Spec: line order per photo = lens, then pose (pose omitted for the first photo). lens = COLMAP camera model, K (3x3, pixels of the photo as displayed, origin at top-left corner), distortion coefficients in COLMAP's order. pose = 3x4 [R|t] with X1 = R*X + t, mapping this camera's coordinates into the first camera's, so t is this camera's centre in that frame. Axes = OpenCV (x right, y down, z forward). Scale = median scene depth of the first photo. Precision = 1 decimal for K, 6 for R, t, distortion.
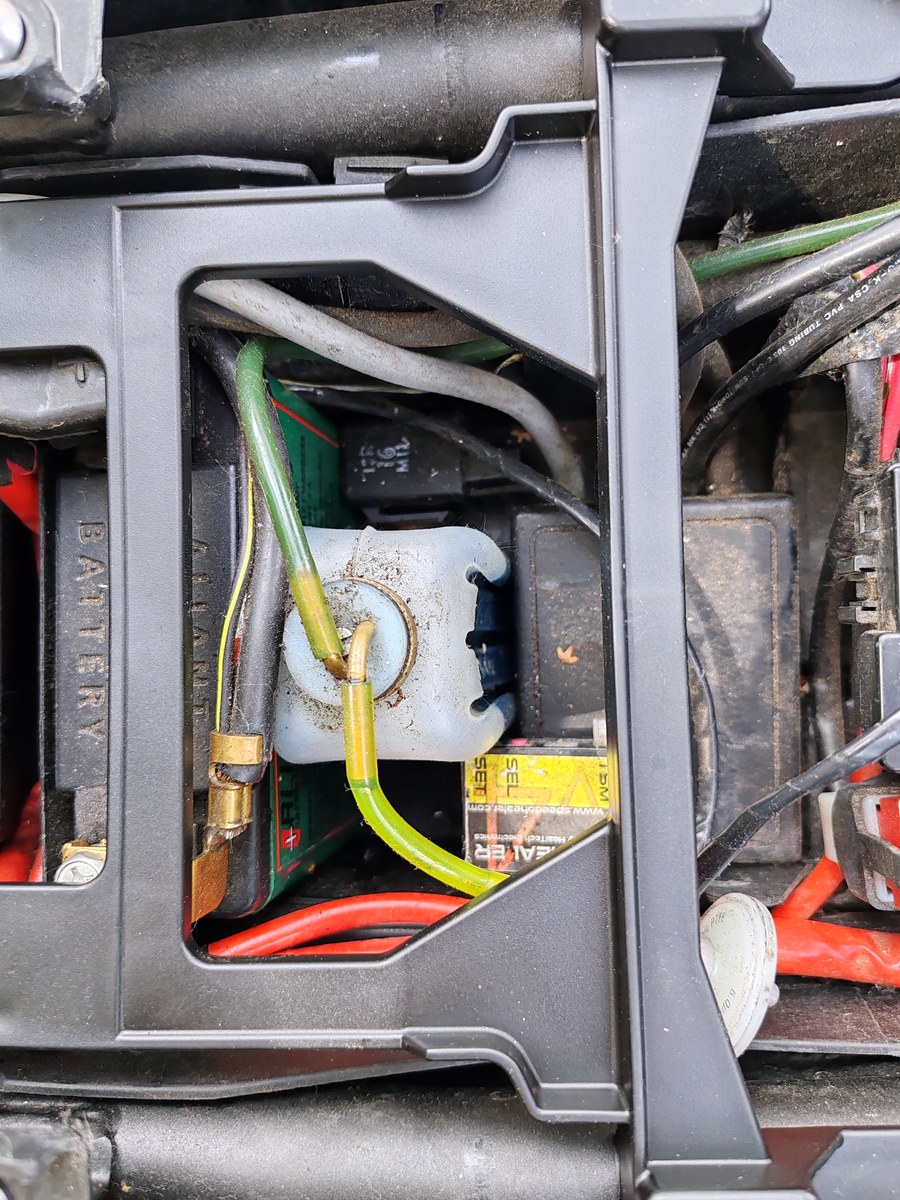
lens RADIAL K [[932.6, 0, 450.0], [0, 932.6, 600.0], [0, 0, 1]] dist [0.029909, -0.108289]
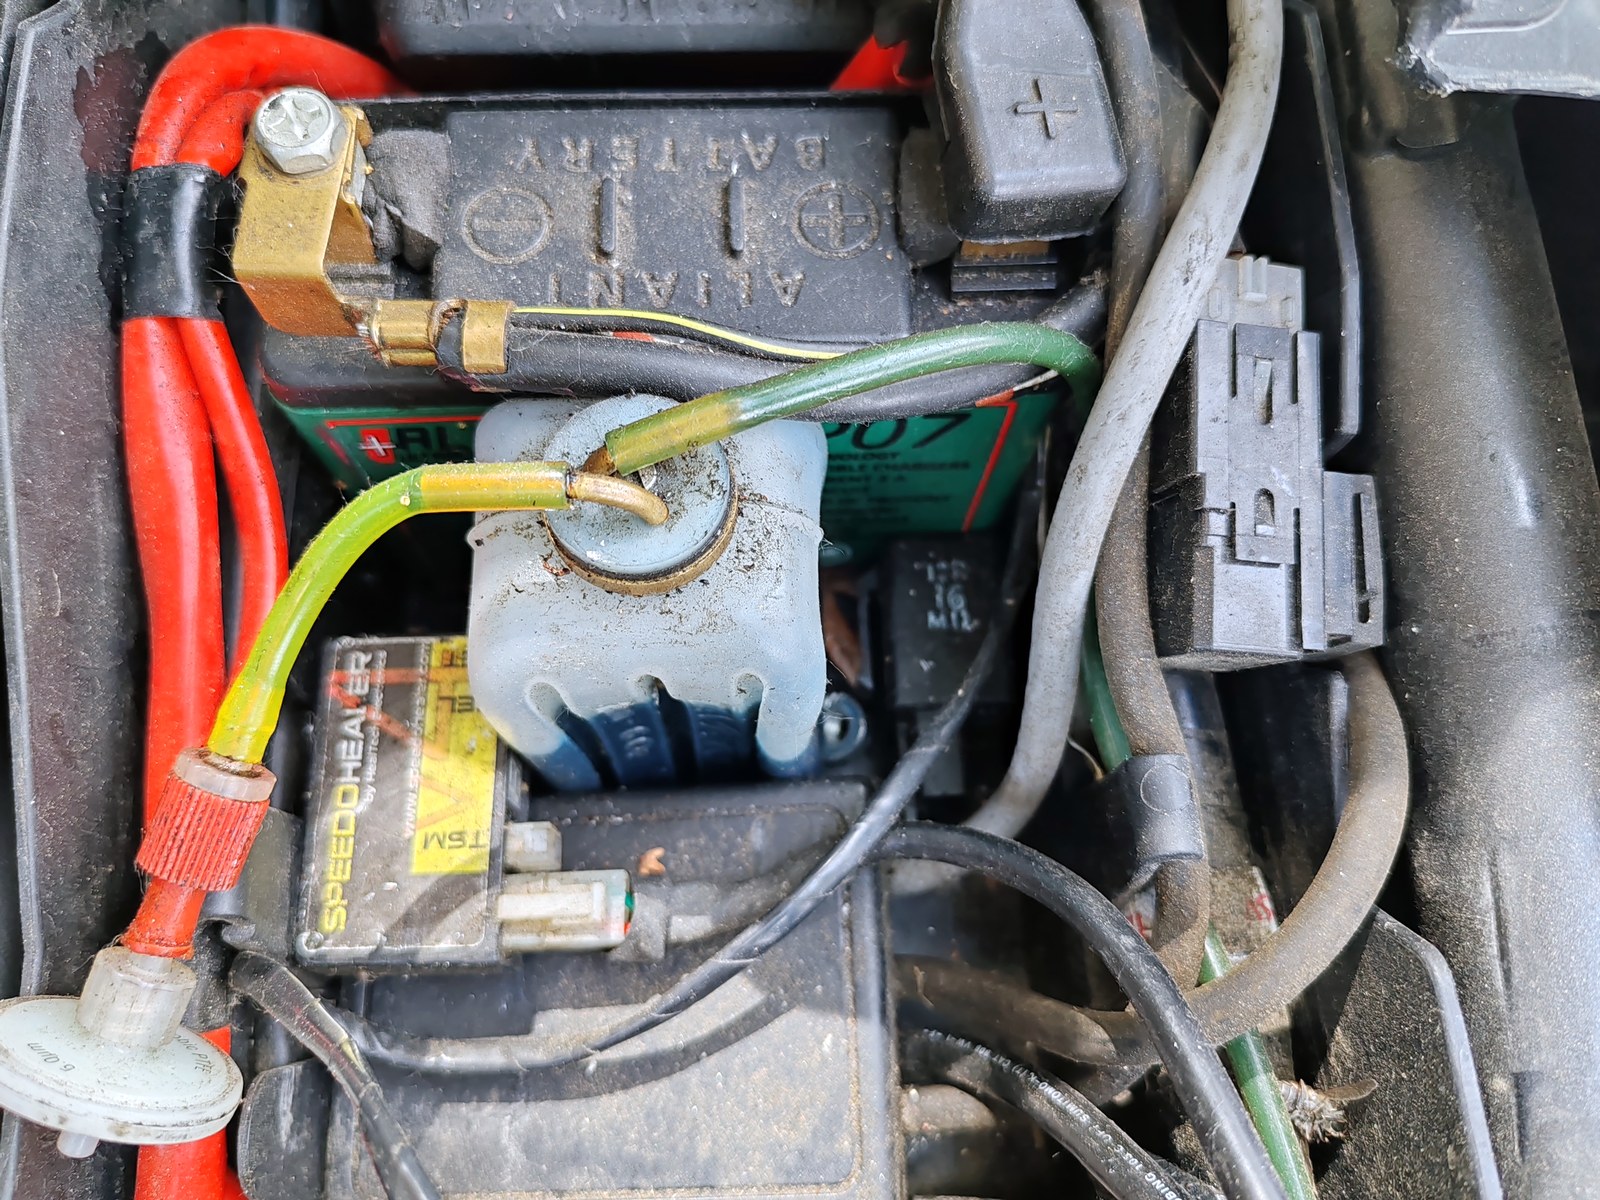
lens RADIAL K [[1261.8, 0, 800.0], [0, 1261.8, 600.0], [0, 0, 1]] dist [0.003547, -0.074195]
pose [[0.011547, 0.987744, -0.155656, 0.101940], [-0.999835, 0.013589, 0.012065, -0.073868], [0.014032, 0.155491, 0.987738, 0.118298]]
